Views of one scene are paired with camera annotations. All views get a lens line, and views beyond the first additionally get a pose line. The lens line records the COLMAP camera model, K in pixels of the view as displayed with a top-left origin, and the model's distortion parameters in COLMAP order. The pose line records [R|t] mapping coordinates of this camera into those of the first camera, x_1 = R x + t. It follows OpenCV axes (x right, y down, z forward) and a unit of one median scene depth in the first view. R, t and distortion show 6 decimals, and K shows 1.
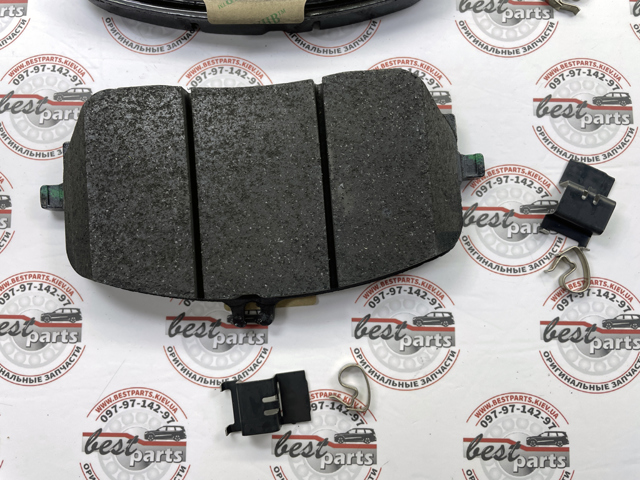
lens RADIAL K [[507.6, 0, 320.0], [0, 507.6, 240.0], [0, 0, 1]] dist [0.067226, -0.118493]
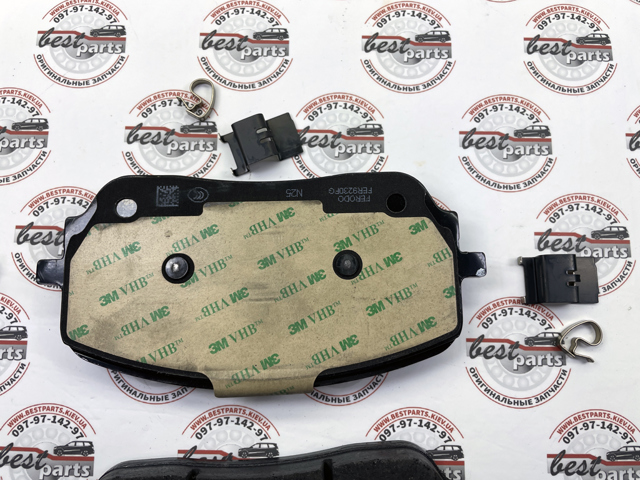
lens RADIAL K [[470.3, 0, 339.3], [0, 470.3, 181.0], [0, 0, 1]] dist [0.057255, -0.070216]
pose [[0.999892, 0.001909, 0.014569, 0.005791], [-0.001049, 0.998271, -0.058763, -0.734909], [-0.014656, 0.058742, 0.998166, 0.069431]]
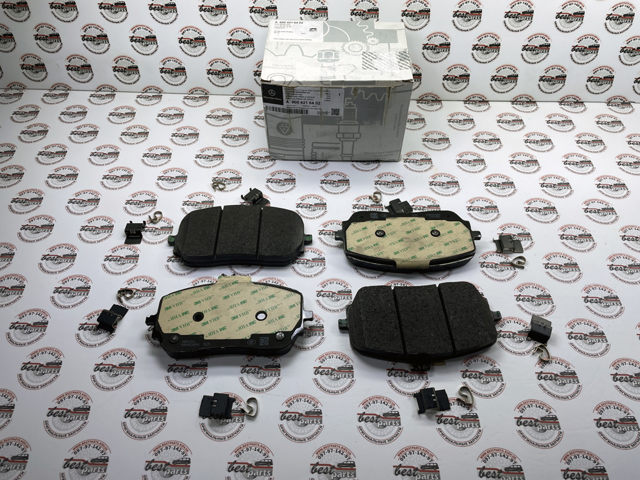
lens RADIAL K [[507.6, 0, 320.0], [0, 507.6, 240.0], [0, 0, 1]] dist [0.067226, -0.118493]
pose [[0.999923, 0.010549, 0.006588, -0.630447], [-0.005097, 0.830771, -0.556591, 0.990100], [-0.011345, 0.556514, 0.830760, -1.396554]]
